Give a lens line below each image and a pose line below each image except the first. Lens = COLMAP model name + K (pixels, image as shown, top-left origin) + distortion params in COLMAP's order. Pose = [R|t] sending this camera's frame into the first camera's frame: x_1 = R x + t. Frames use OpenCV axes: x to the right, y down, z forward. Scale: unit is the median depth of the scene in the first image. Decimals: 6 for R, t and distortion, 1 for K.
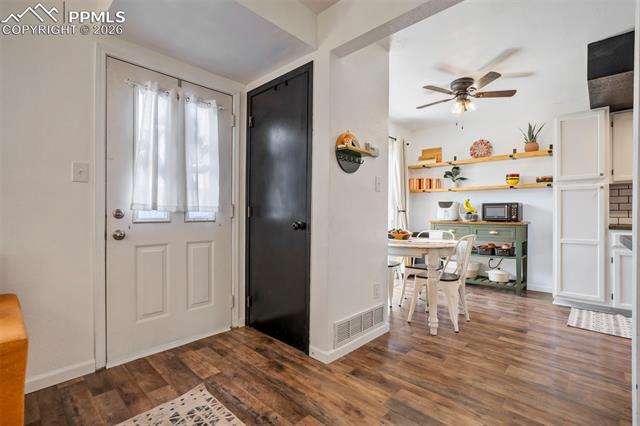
lens RADIAL K [[296.6, 0, 324.5], [0, 296.6, 214.0], [0, 0, 1]] dist [-0.036253, 0.019618]
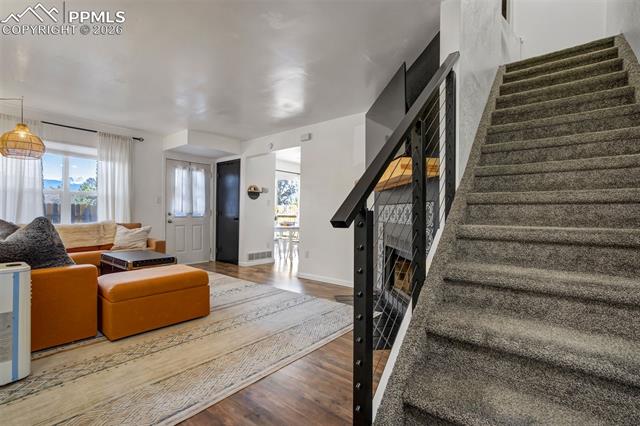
lens RADIAL K [[294.3, 0, 309.3], [0, 294.3, 214.5], [0, 0, 1]] dist [-0.000964, 0.000121]
pose [[0.999378, 0.005156, 0.034875, 0.354512], [-0.005177, 0.999986, 0.000506, -0.002197], [-0.034872, -0.000686, 0.999392, -1.228956]]
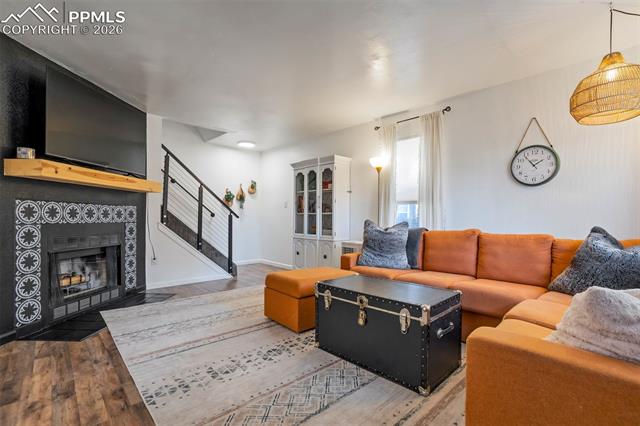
lens RADIAL K [[298.4, 0, 322.1], [0, 298.4, 217.4], [0, 0, 1]] dist [-0.001882, 0.000380]
pose [[-0.997508, -0.011056, 0.069687, -0.185279], [-0.010760, 0.999931, 0.004628, -0.005383], [-0.069733, 0.003866, -0.997558, 0.695537]]
